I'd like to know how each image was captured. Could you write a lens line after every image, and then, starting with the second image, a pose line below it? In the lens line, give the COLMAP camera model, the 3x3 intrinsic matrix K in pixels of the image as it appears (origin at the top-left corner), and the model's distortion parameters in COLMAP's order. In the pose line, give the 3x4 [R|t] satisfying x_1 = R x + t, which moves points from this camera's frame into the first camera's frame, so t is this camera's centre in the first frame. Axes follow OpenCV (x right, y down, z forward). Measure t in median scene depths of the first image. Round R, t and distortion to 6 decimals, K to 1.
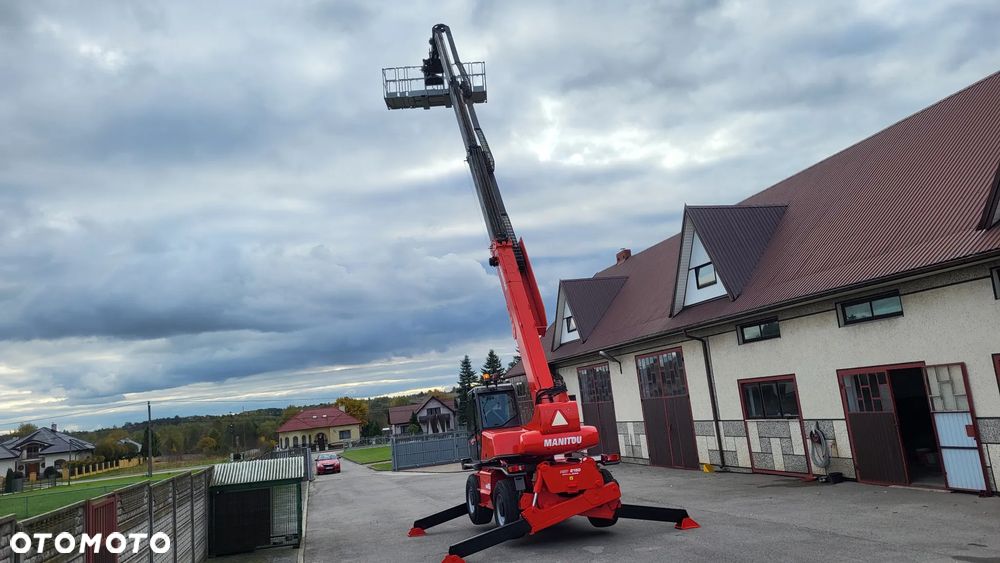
lens RADIAL K [[750.4, 0, 495.9], [0, 750.4, 278.9], [0, 0, 1]] dist [0.041972, -0.008089]
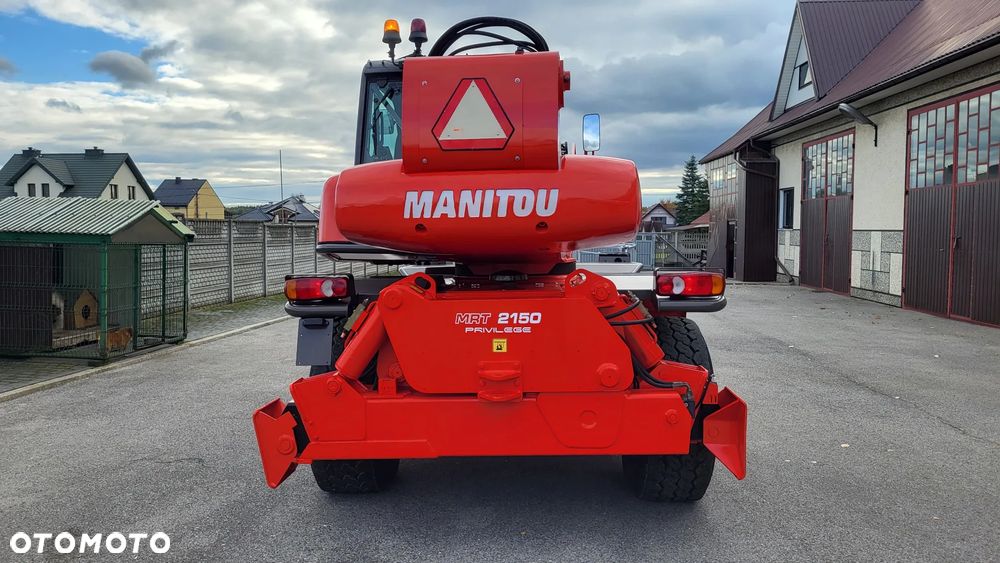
lens RADIAL K [[743.5, 0, 500.0], [0, 743.5, 281.5], [0, 0, 1]] dist [0.042981, -0.001501]
pose [[0.945665, 0.114514, -0.304309, 0.115274], [-0.031730, 0.963961, 0.264145, 0.114690], [0.323590, -0.240137, 0.915218, 0.503527]]
